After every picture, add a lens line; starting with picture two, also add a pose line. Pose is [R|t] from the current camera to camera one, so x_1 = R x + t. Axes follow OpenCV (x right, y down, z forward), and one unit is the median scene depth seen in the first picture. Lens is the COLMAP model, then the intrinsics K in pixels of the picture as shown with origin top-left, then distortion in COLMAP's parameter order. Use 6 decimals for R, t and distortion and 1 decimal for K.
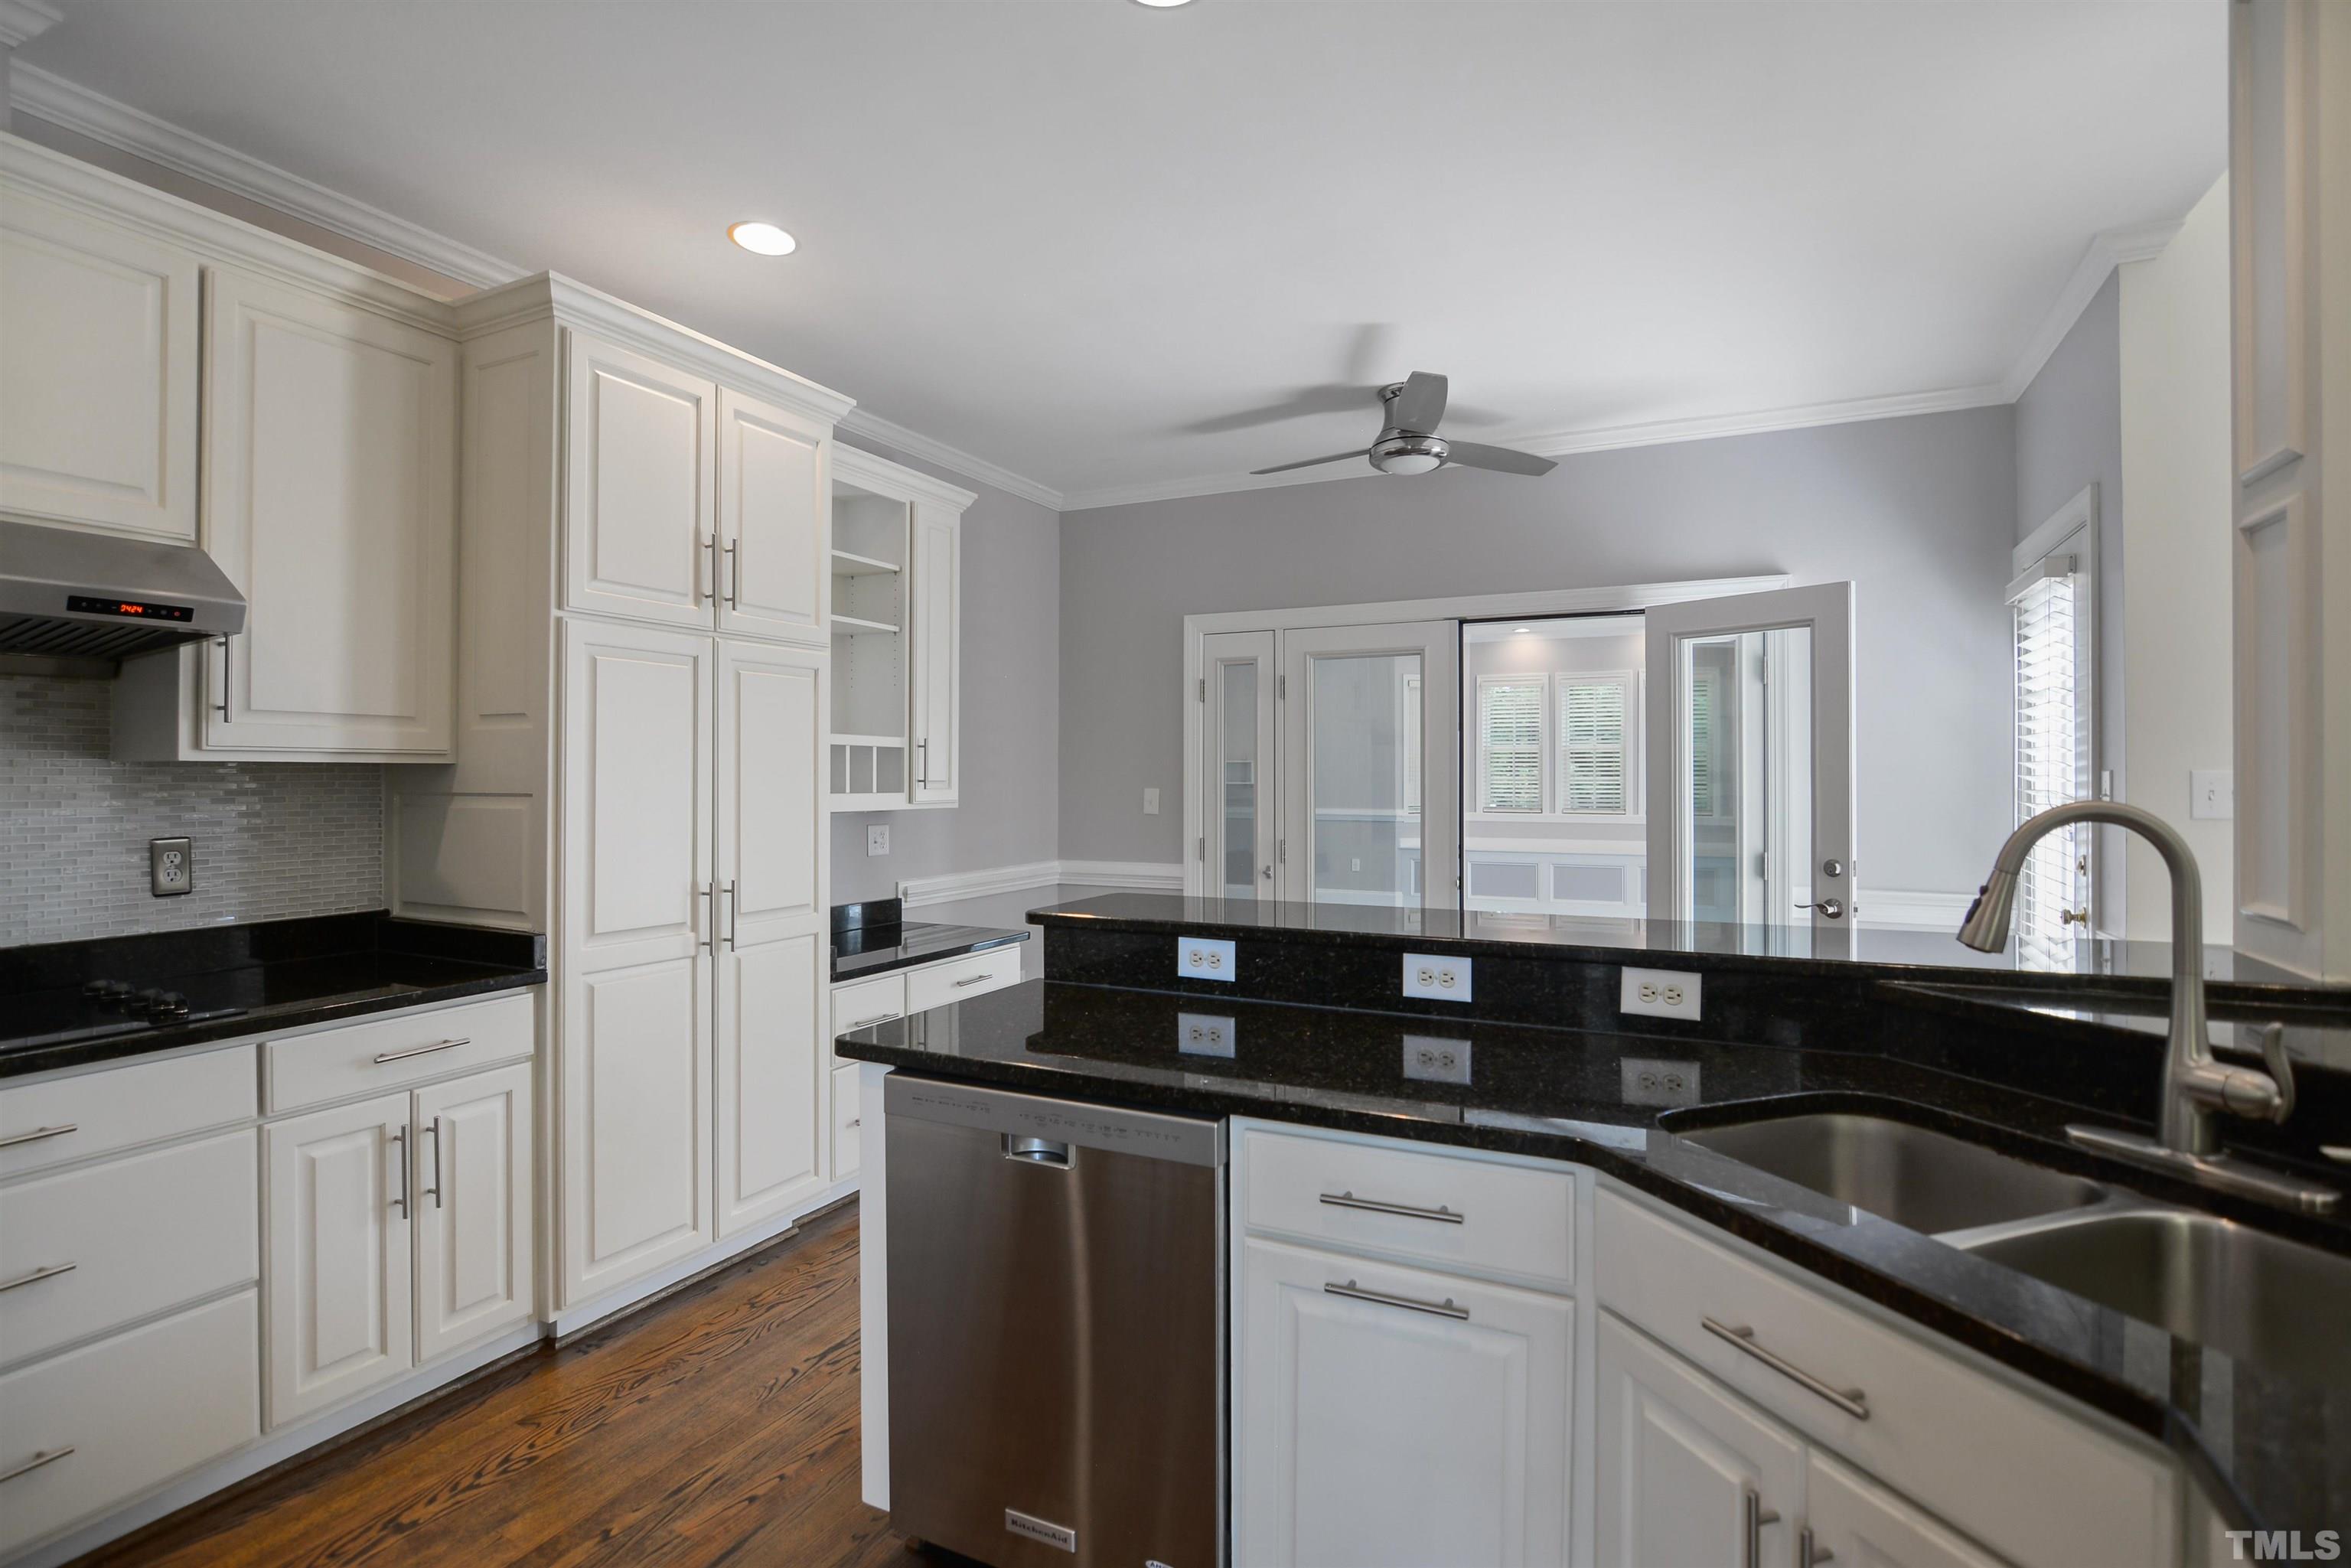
lens RADIAL K [[1158.8, 0, 1155.6], [0, 1158.8, 774.2], [0, 0, 1]] dist [-0.024192, 0.002237]
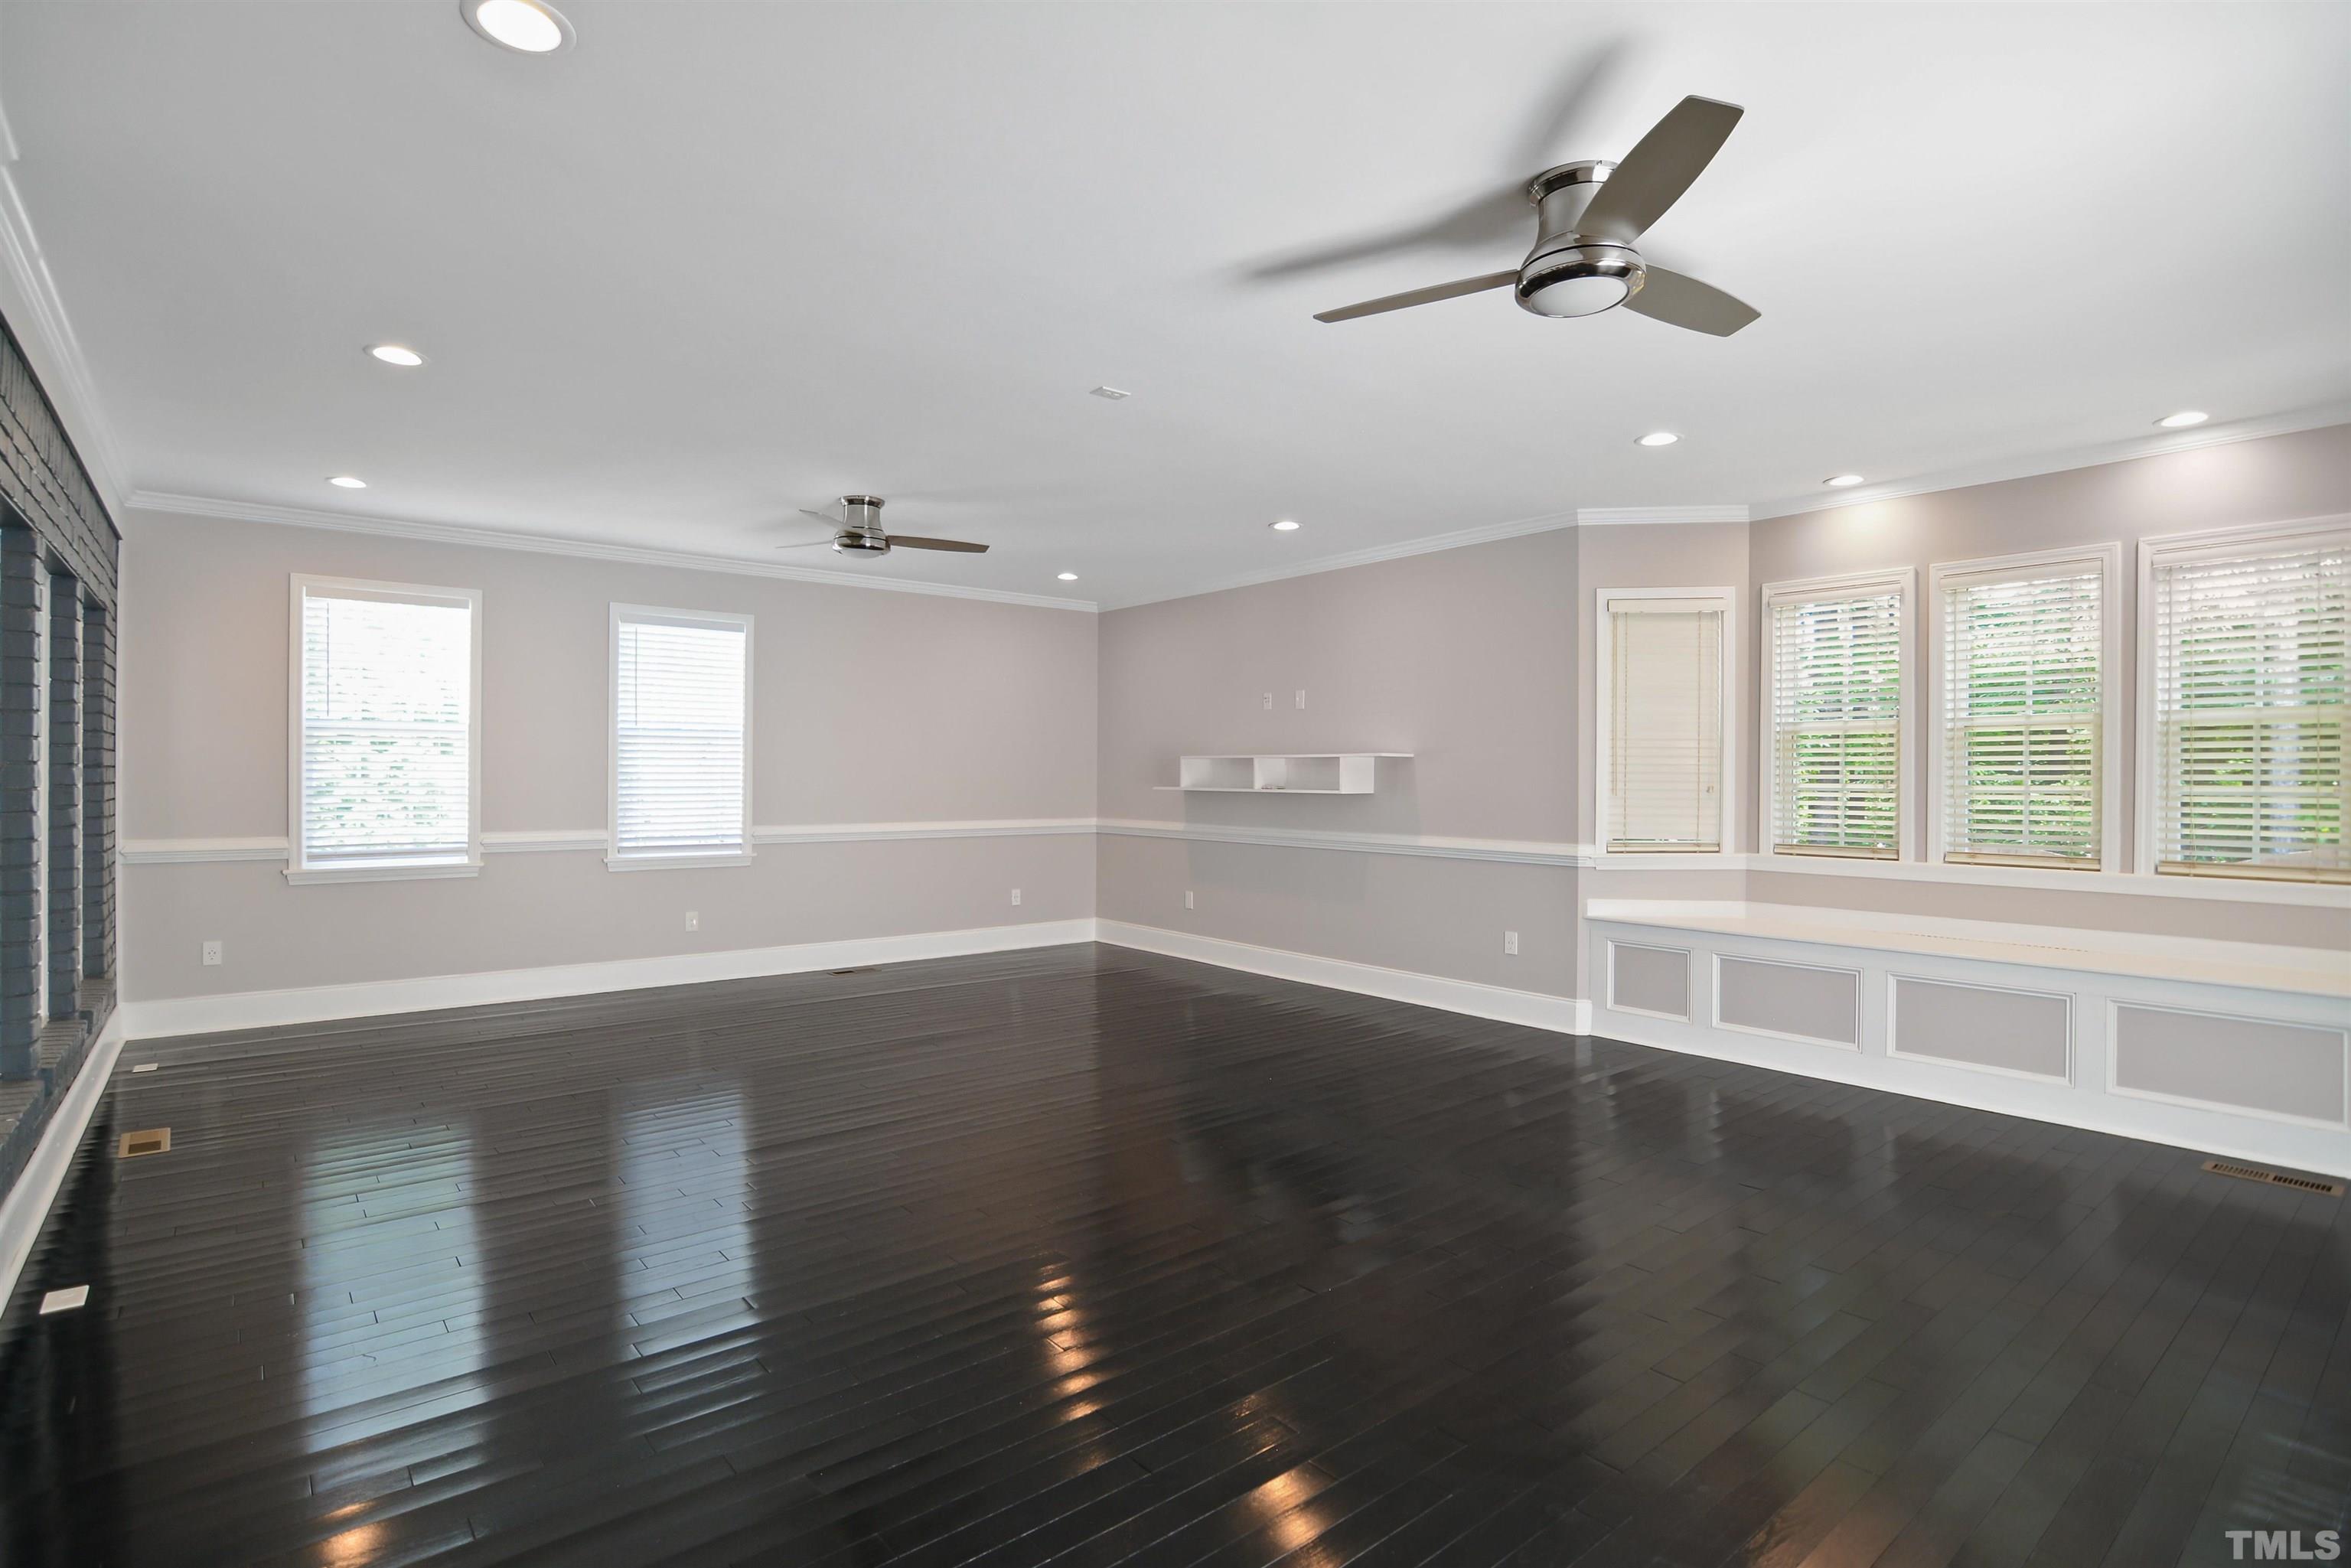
lens RADIAL K [[1158.8, 0, 1165.8], [0, 1158.8, 784.1], [0, 0, 1]] dist [-0.024192, 0.002237]
pose [[0.910089, 0.004669, -0.414386, 0.548884], [-0.002002, 0.999974, 0.006870, -0.001449], [0.414407, -0.005422, 0.910075, 0.946744]]
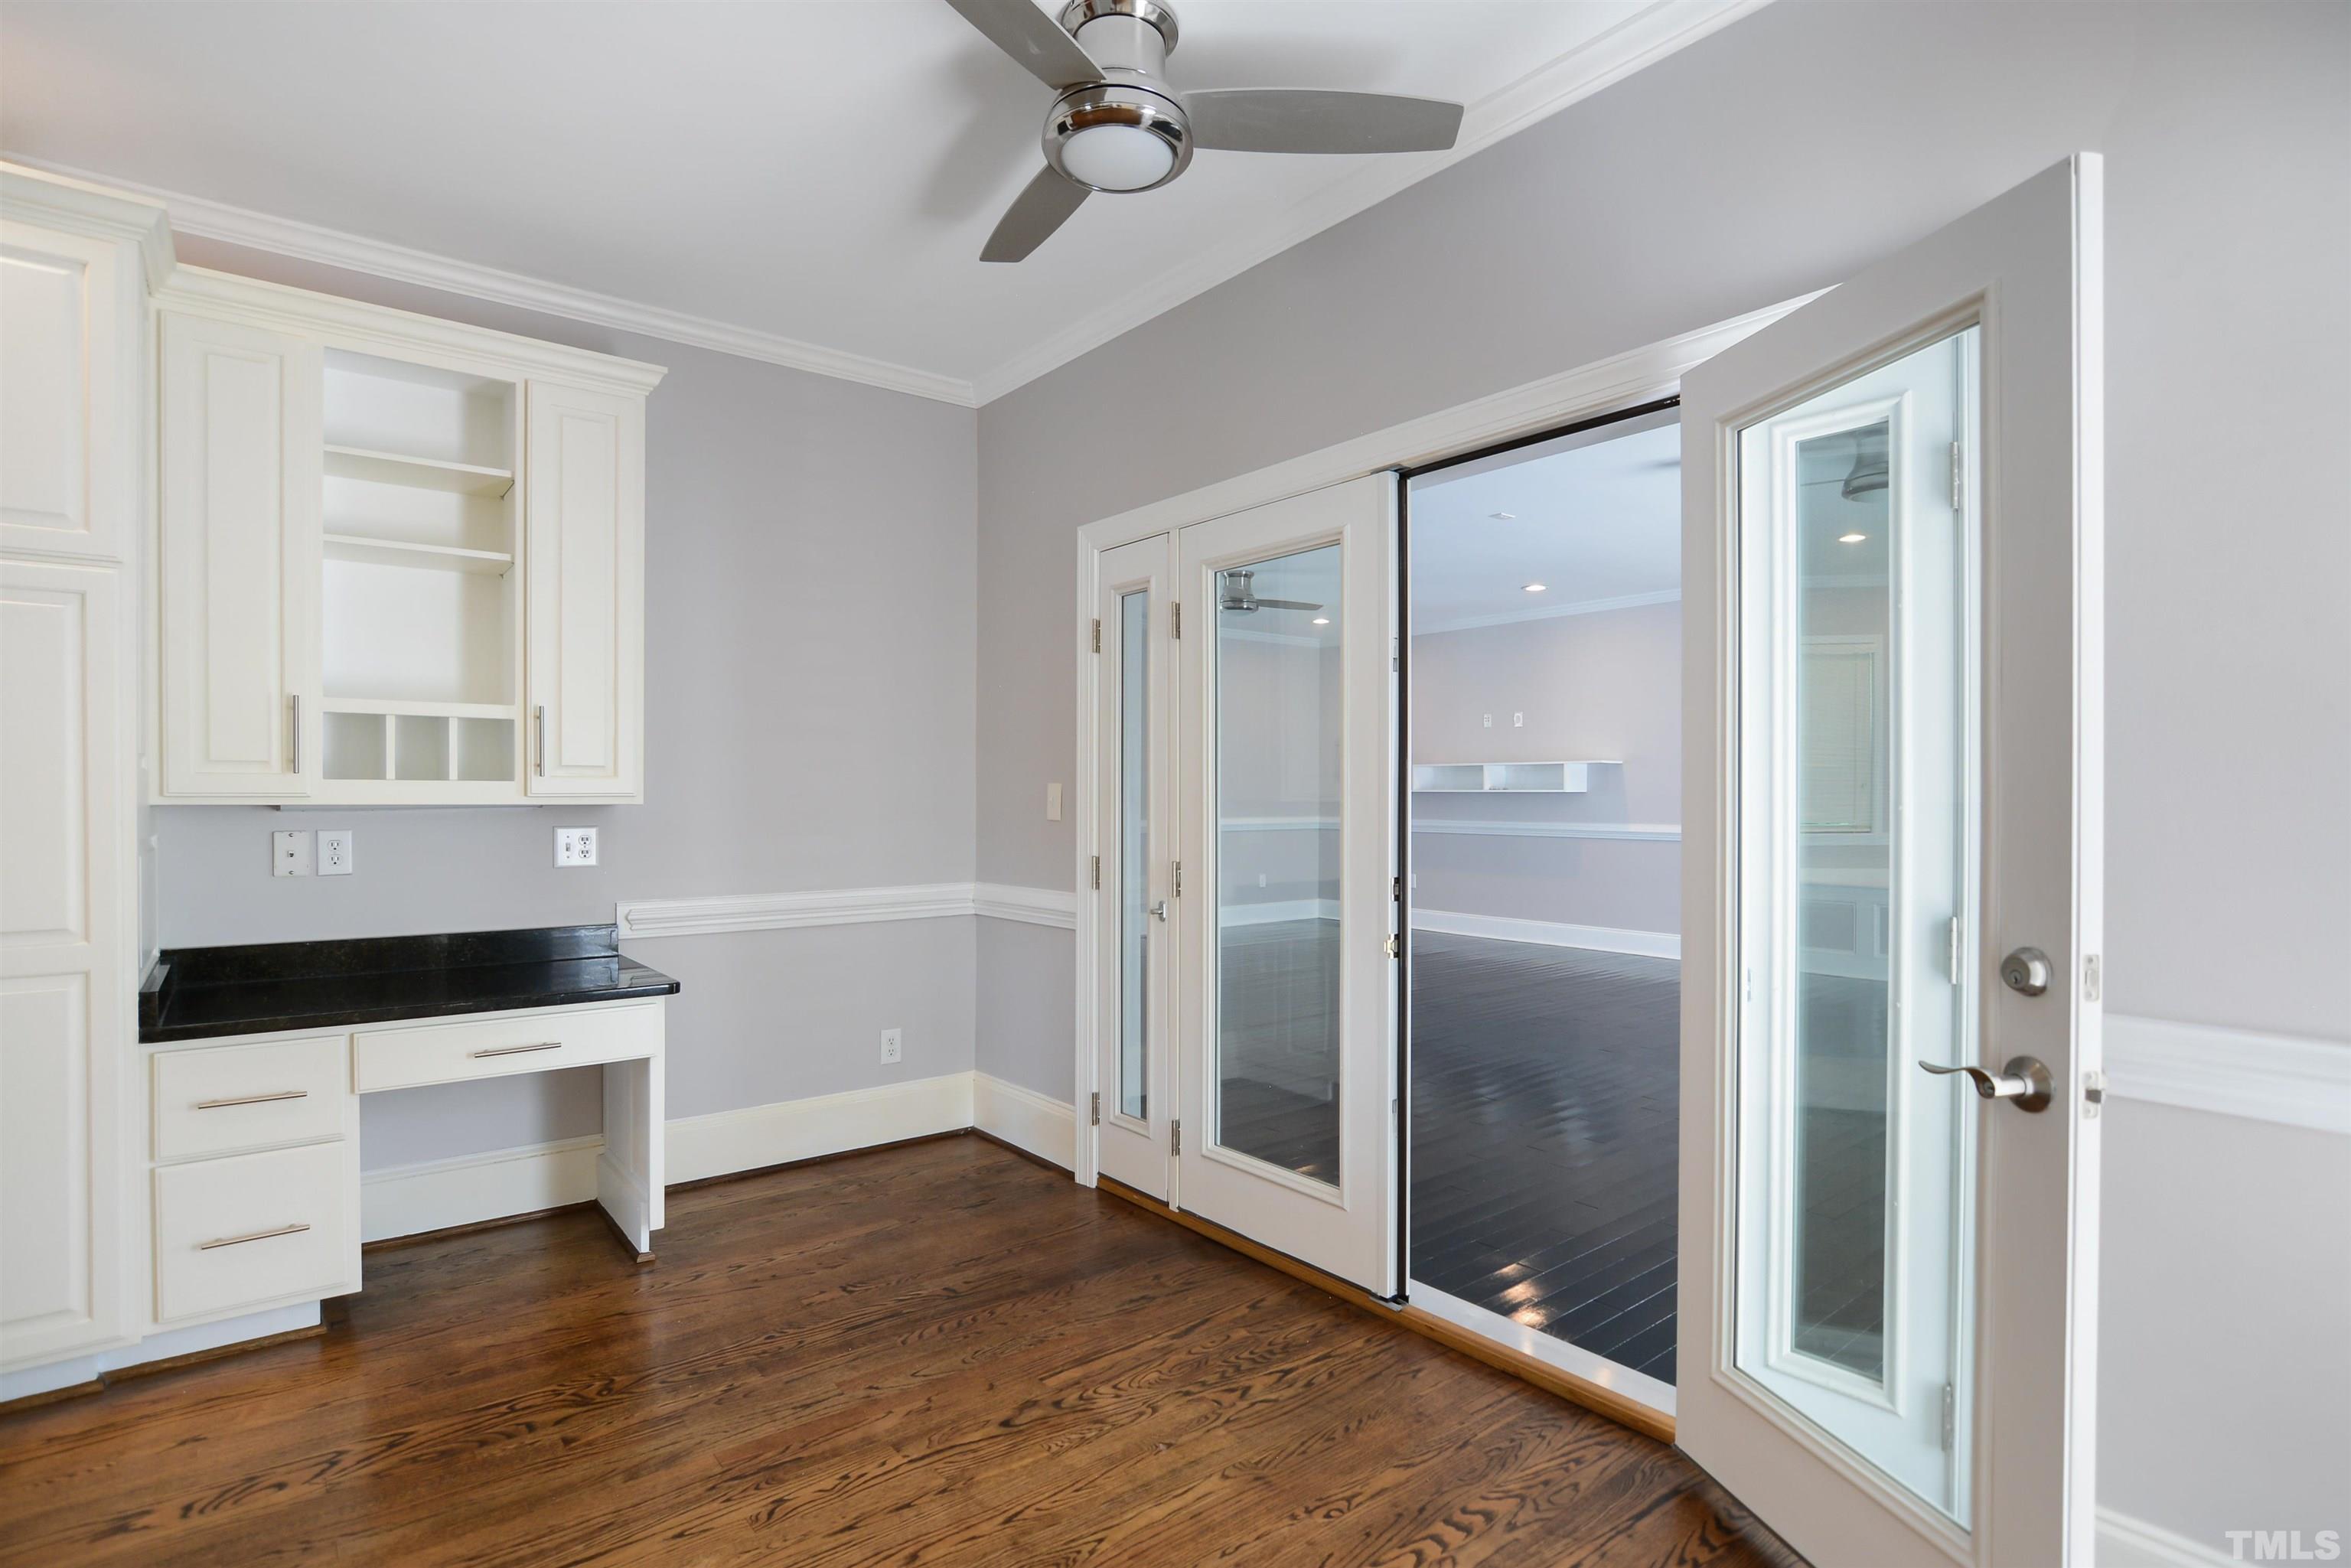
lens RADIAL K [[1158.8, 0, 1167.4], [0, 1158.8, 802.1], [0, 0, 1]] dist [-0.024192, 0.002237]
pose [[0.905218, 0.003002, -0.424936, 0.372172], [0.000678, 0.999964, 0.008508, 0.018775], [0.424947, -0.007990, 0.905183, 0.418982]]
